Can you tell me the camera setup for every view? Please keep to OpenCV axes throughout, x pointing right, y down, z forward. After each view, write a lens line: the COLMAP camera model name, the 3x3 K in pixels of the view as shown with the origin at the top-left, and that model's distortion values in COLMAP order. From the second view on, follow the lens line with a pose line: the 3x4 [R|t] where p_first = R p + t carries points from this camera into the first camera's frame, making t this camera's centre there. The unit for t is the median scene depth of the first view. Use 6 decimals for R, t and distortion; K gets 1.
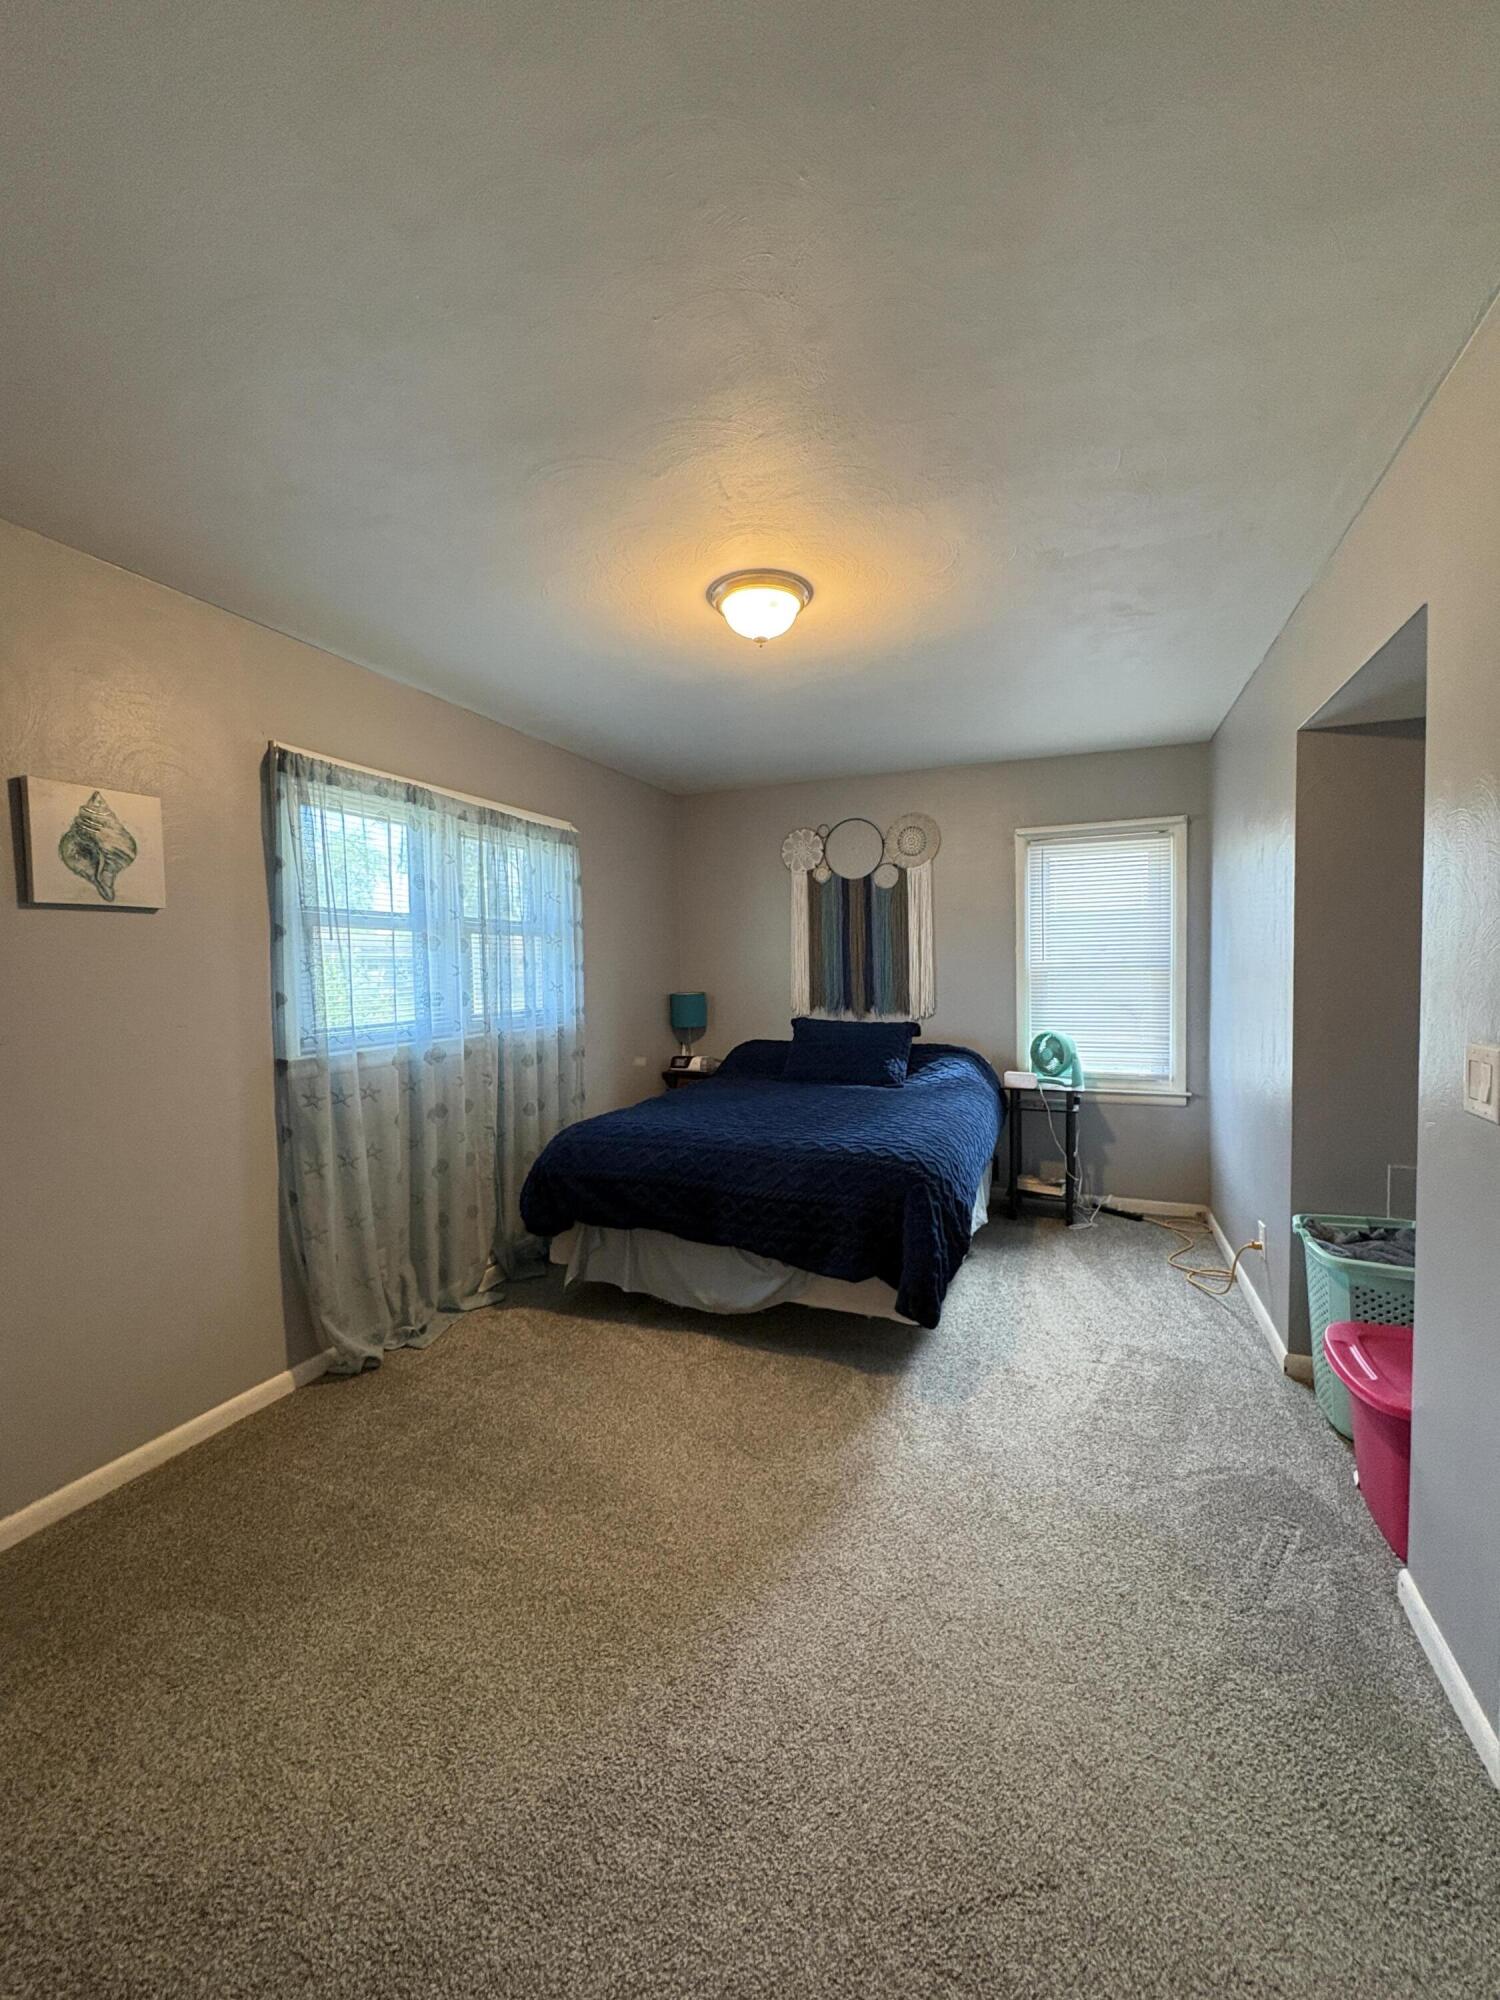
lens RADIAL K [[801.9, 0, 754.1], [0, 801.9, 1001.0], [0, 0, 1]] dist [0.000199, 0.000421]
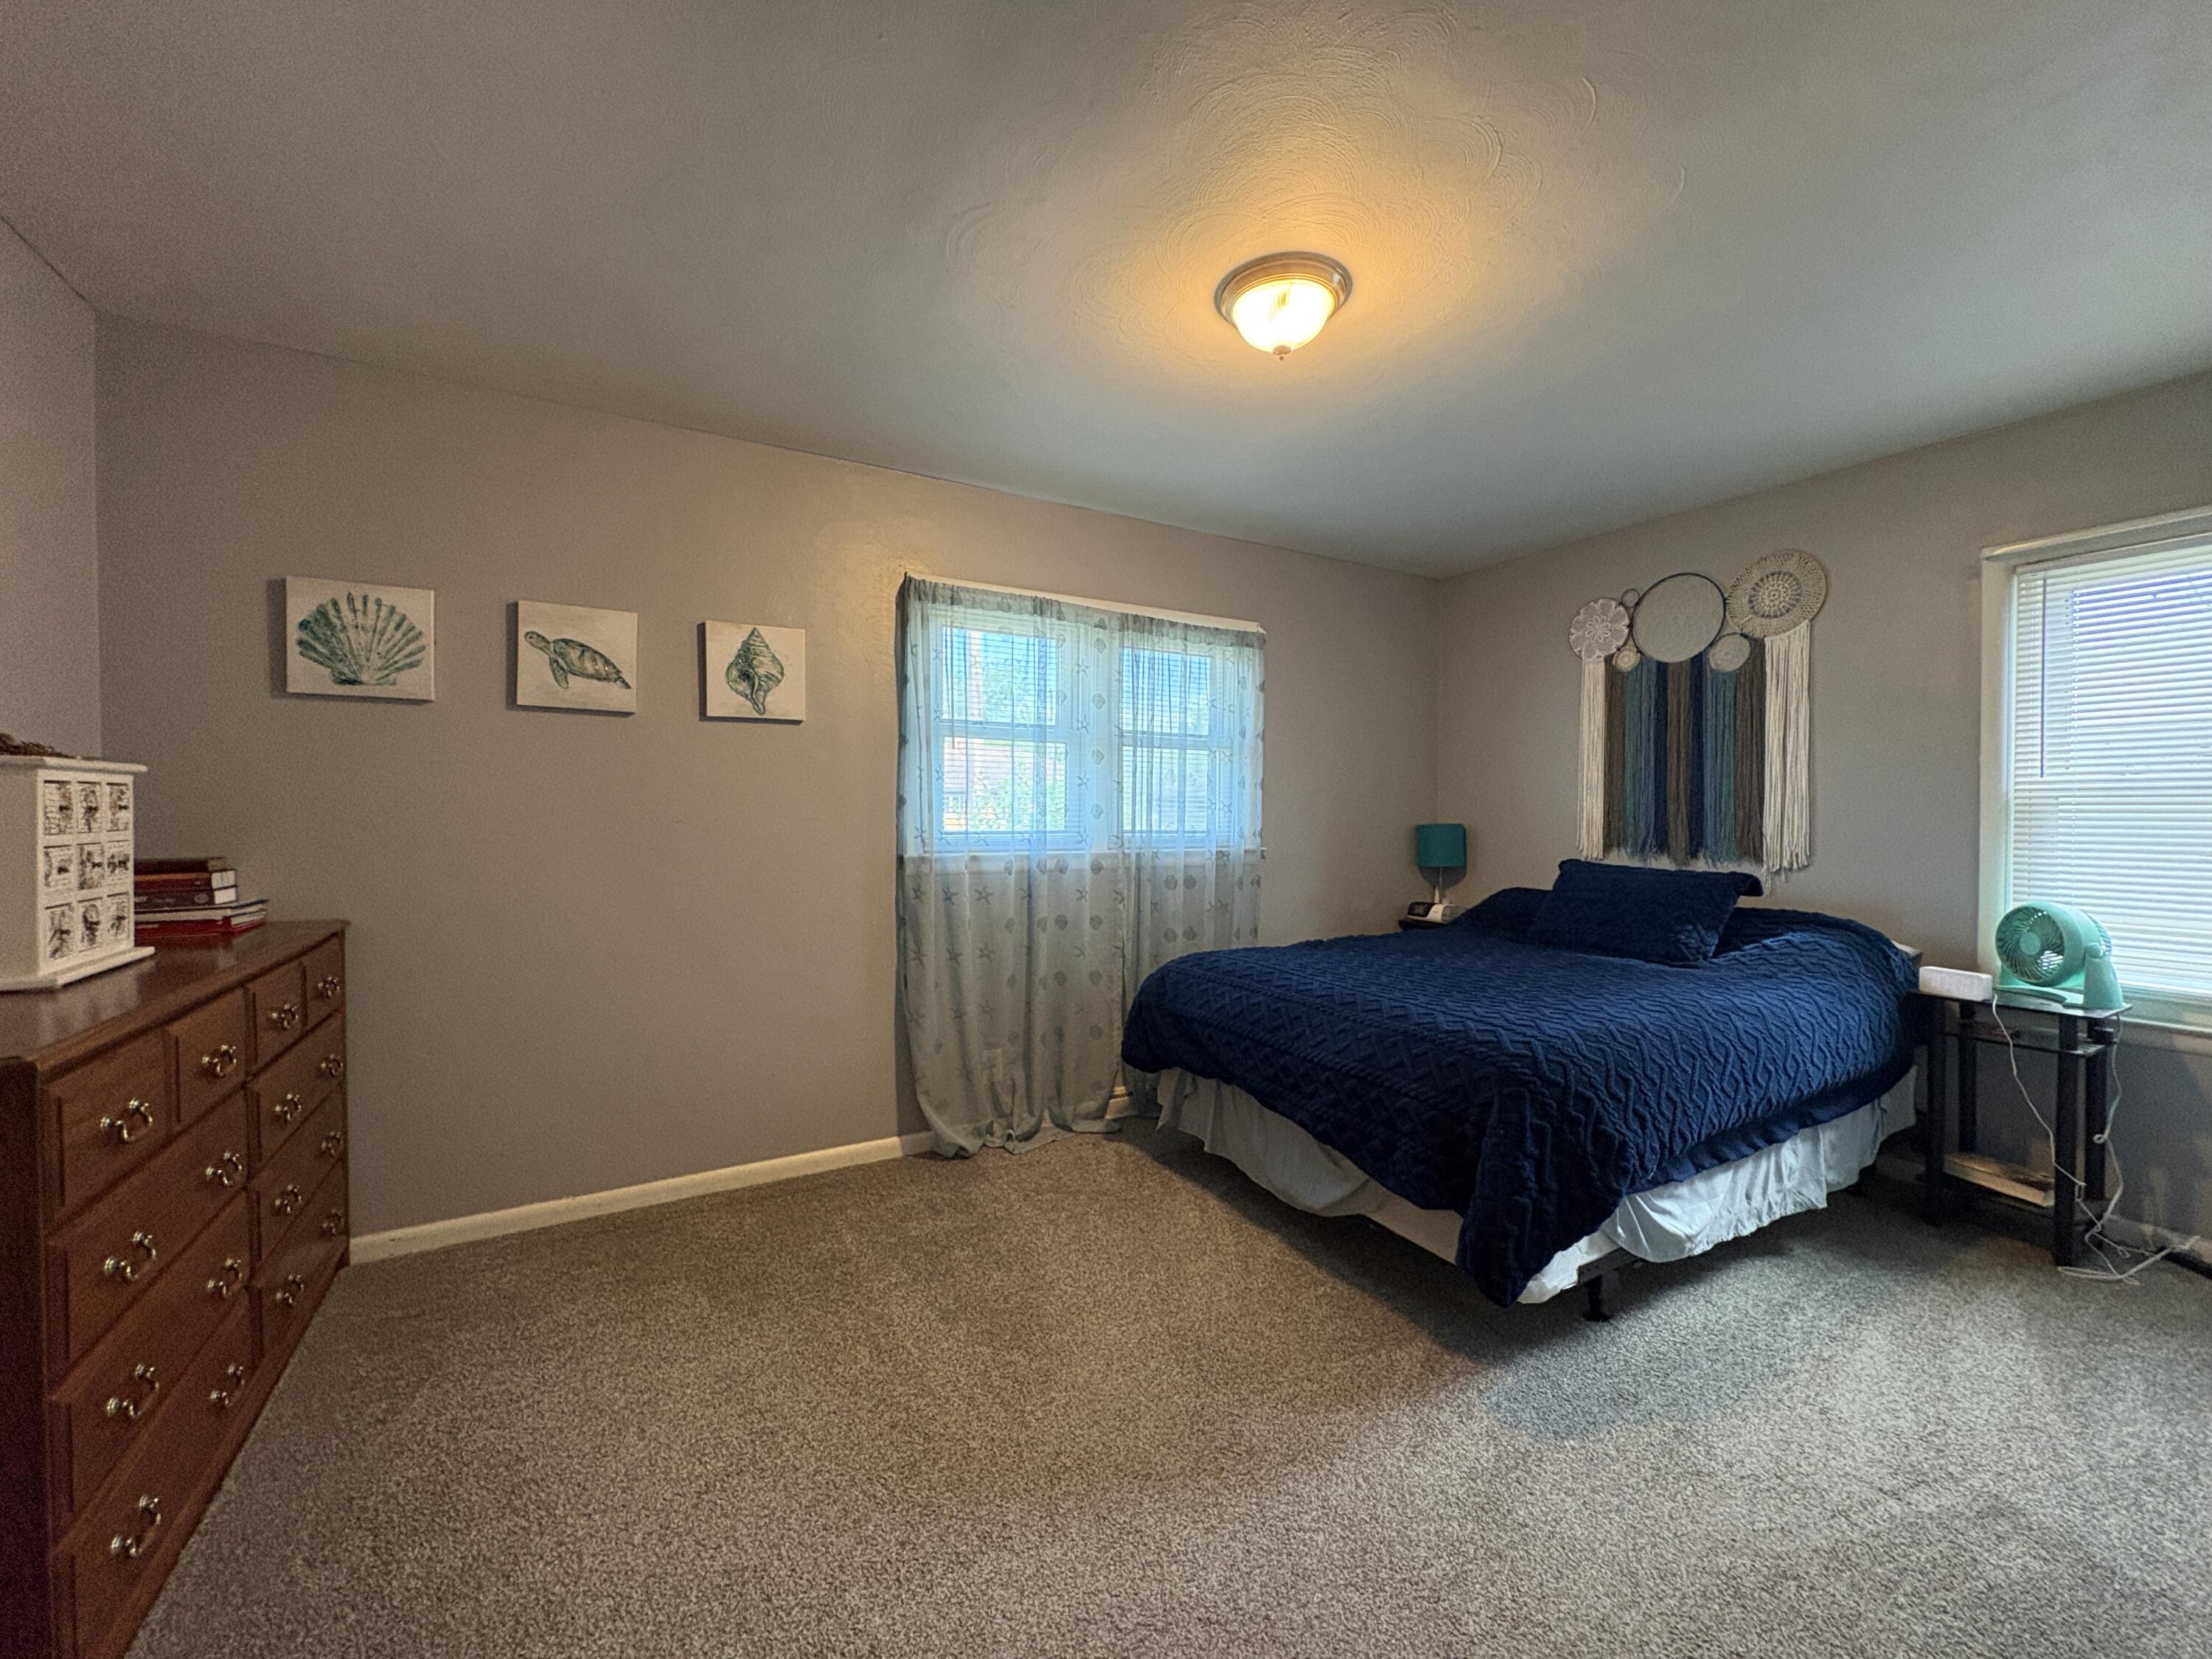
lens RADIAL K [[886.9, 0, 1106.0], [0, 886.9, 829.5], [0, 0, 1]] dist [0.000199, 0.000421]
pose [[0.786695, 0.030720, -0.616576, 0.314369], [-0.045180, 0.998948, -0.007874, 0.027132], [0.615686, 0.034051, 0.787256, 0.161953]]
